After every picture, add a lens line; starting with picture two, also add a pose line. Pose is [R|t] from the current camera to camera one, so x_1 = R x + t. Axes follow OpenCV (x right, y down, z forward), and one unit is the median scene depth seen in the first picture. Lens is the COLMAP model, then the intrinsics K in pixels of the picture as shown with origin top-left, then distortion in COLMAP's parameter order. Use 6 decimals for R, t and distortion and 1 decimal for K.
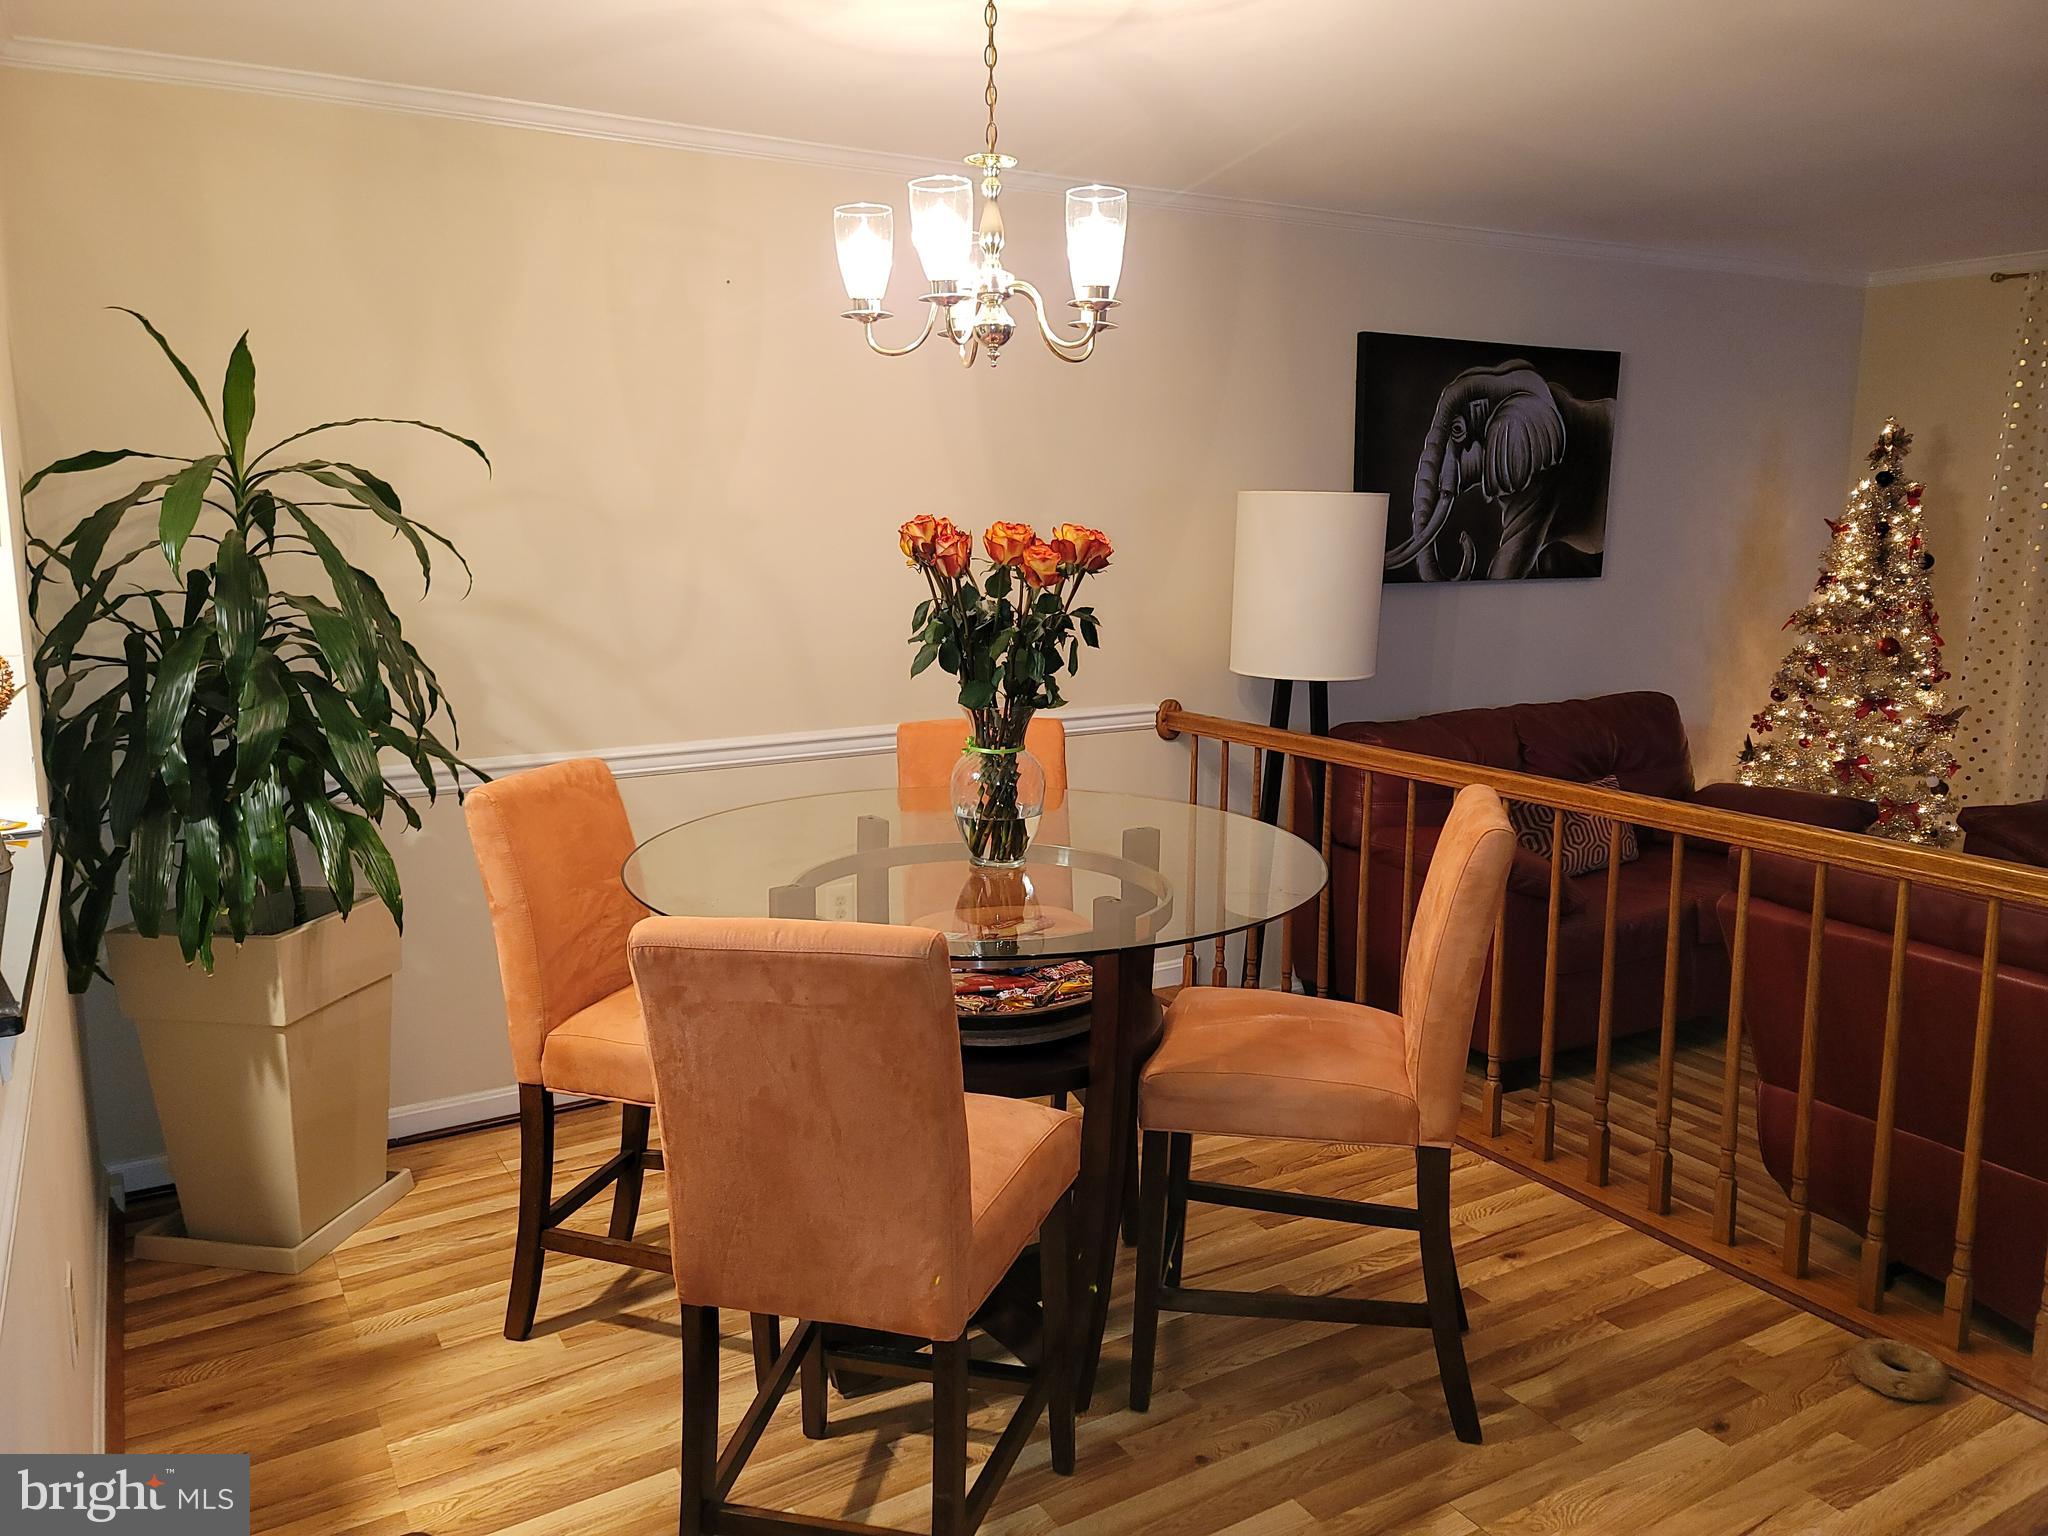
lens RADIAL K [[1490.1, 0, 1021.0], [0, 1490.1, 751.0], [0, 0, 1]] dist [0.085907, -0.066518]
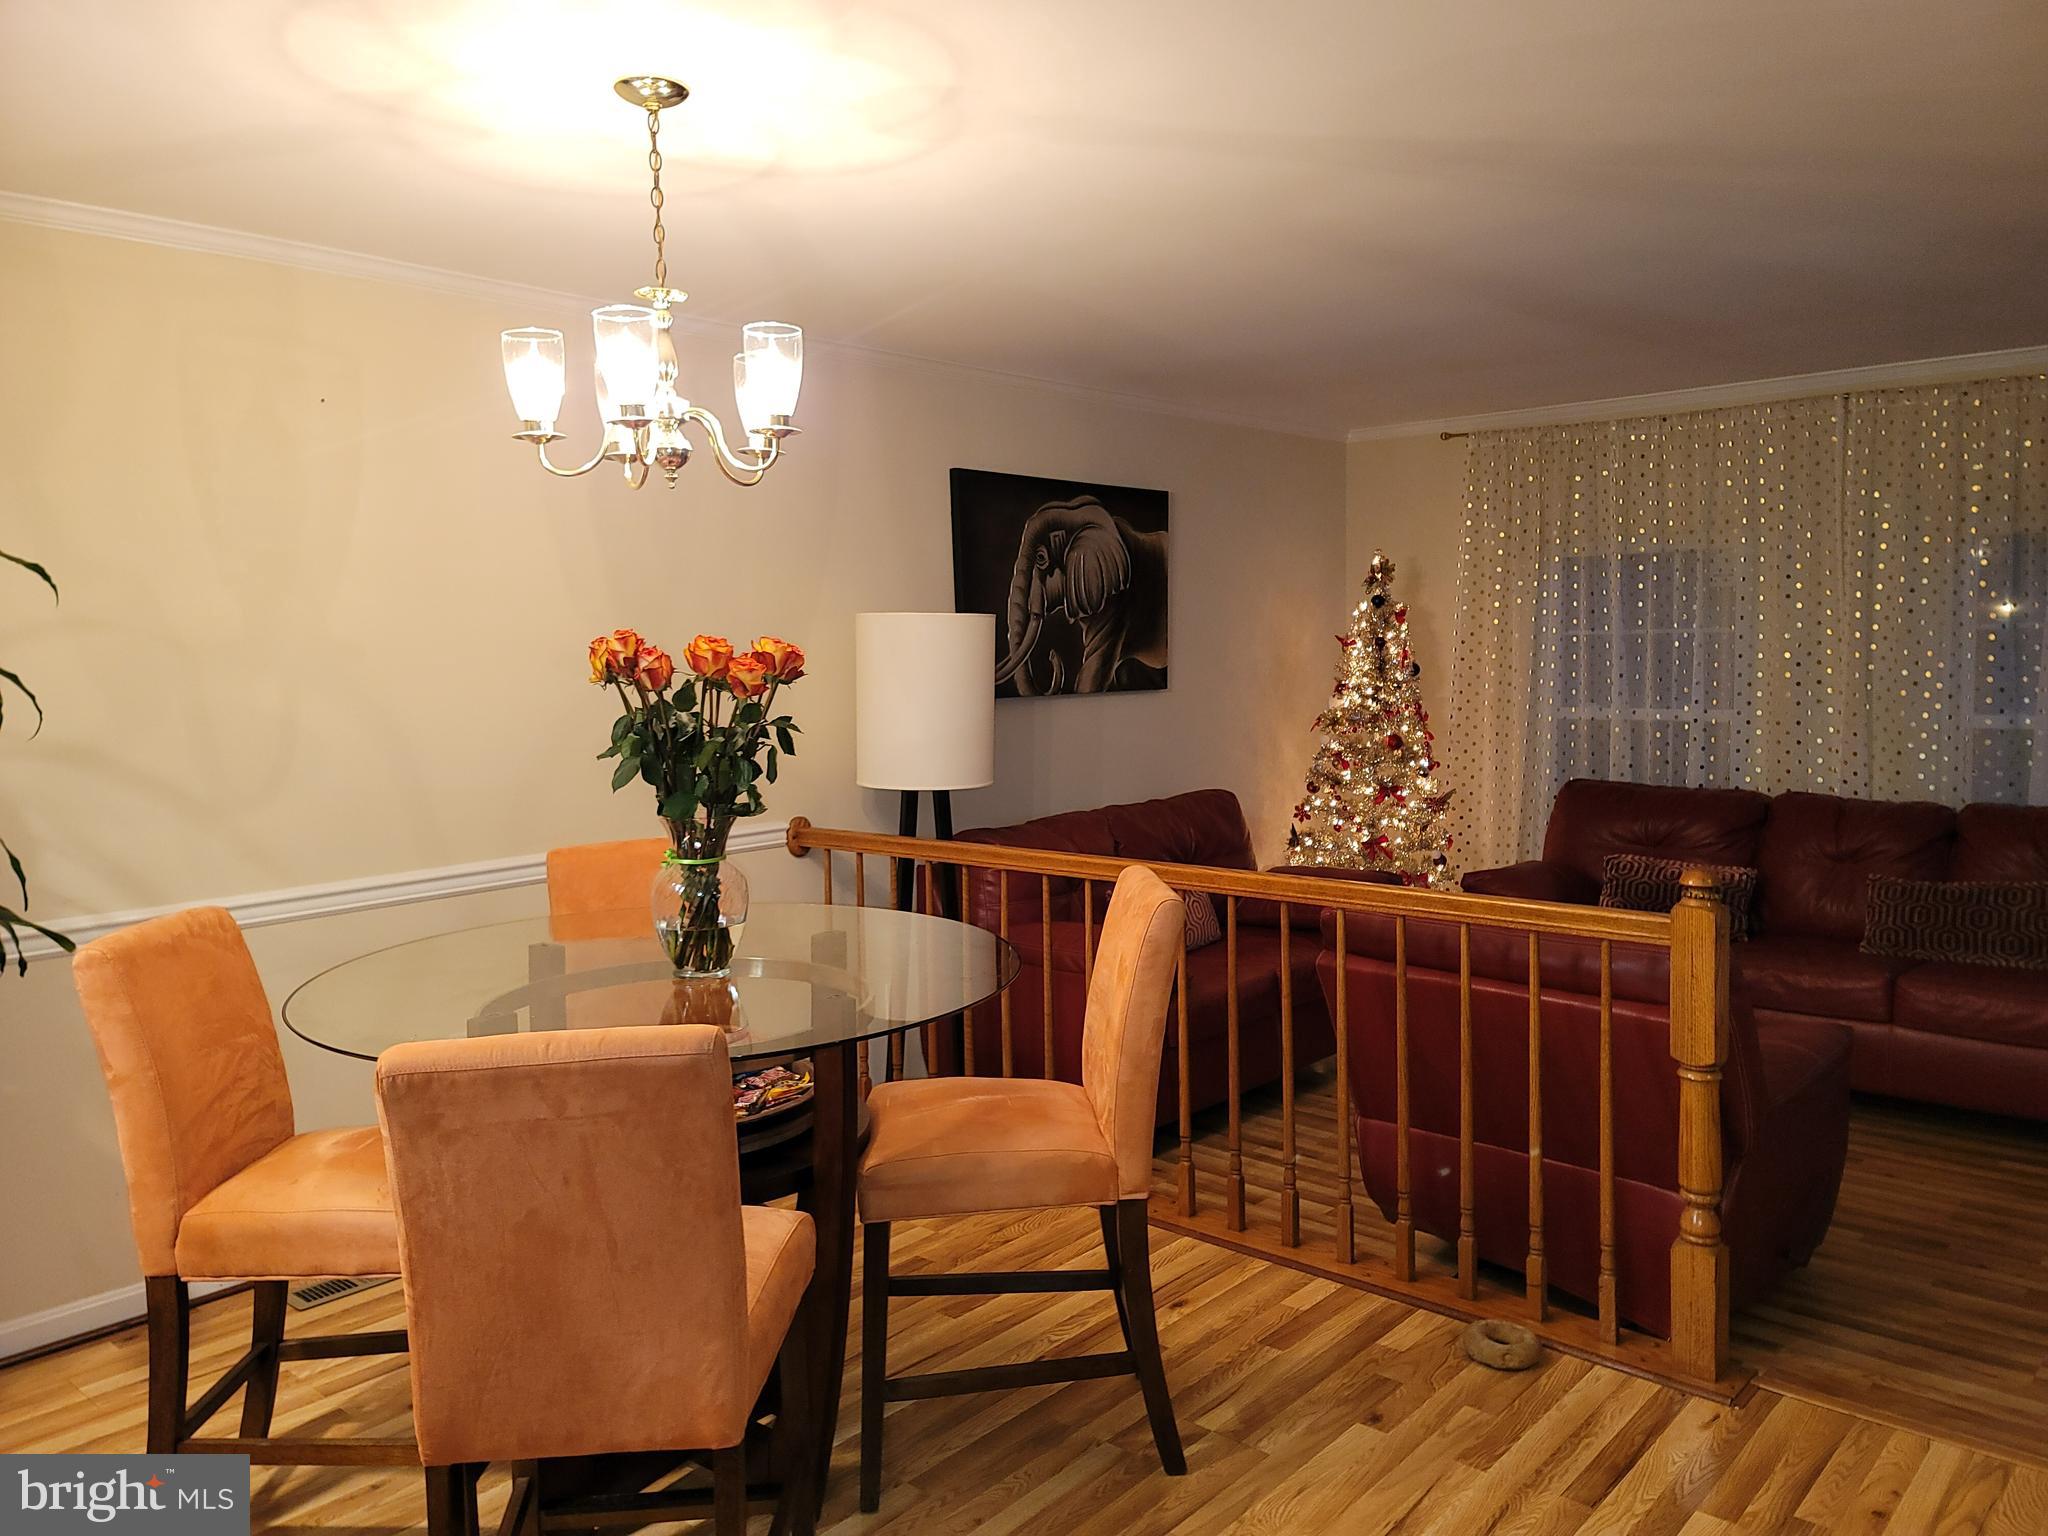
lens RADIAL K [[1490.1, 0, 1032.1], [0, 1490.1, 759.7], [0, 0, 1]] dist [0.085907, -0.066518]
pose [[0.952763, -0.043189, 0.300628, -0.094512], [0.067320, 0.995246, -0.070374, 0.016451], [-0.296160, 0.087288, 0.951142, -0.033474]]
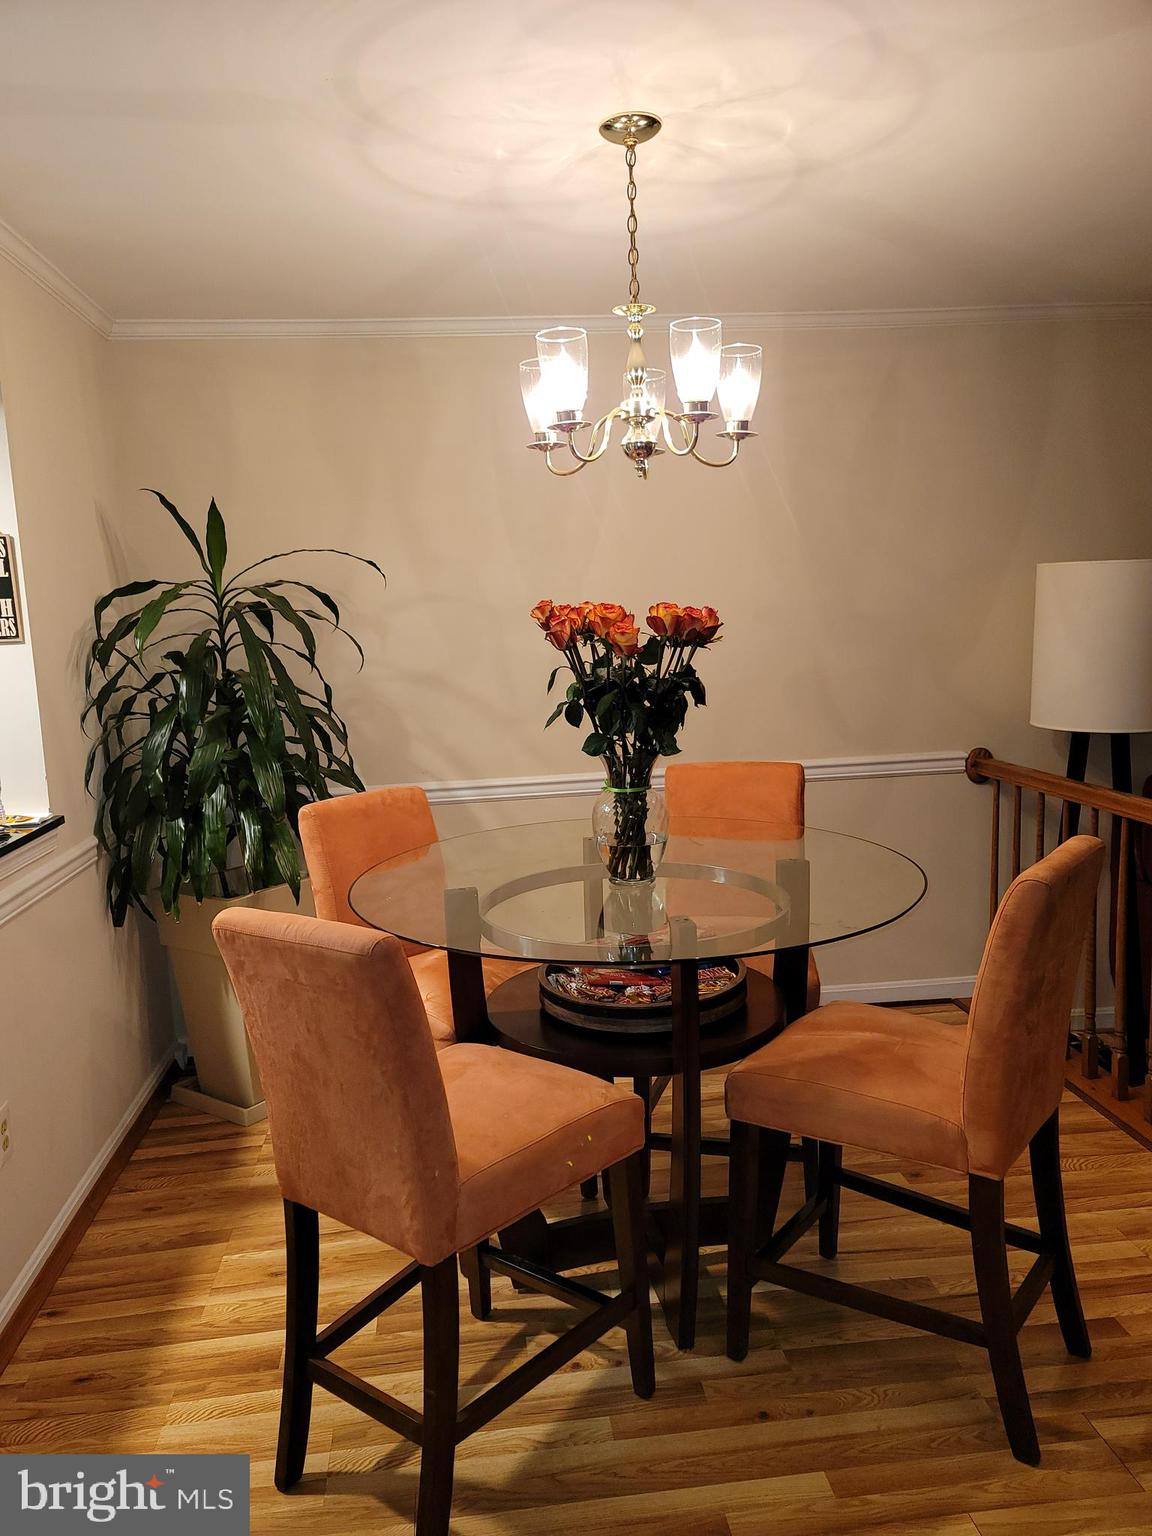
lens RADIAL K [[1117.6, 0, 553.3], [0, 1117.6, 772.2], [0, 0, 1]] dist [0.085907, -0.066518]
pose [[0.911702, 0.022768, -0.410220, 0.282189], [-0.025587, 0.999672, -0.001384, -0.010937], [0.410054, 0.011758, 0.911986, 0.126082]]
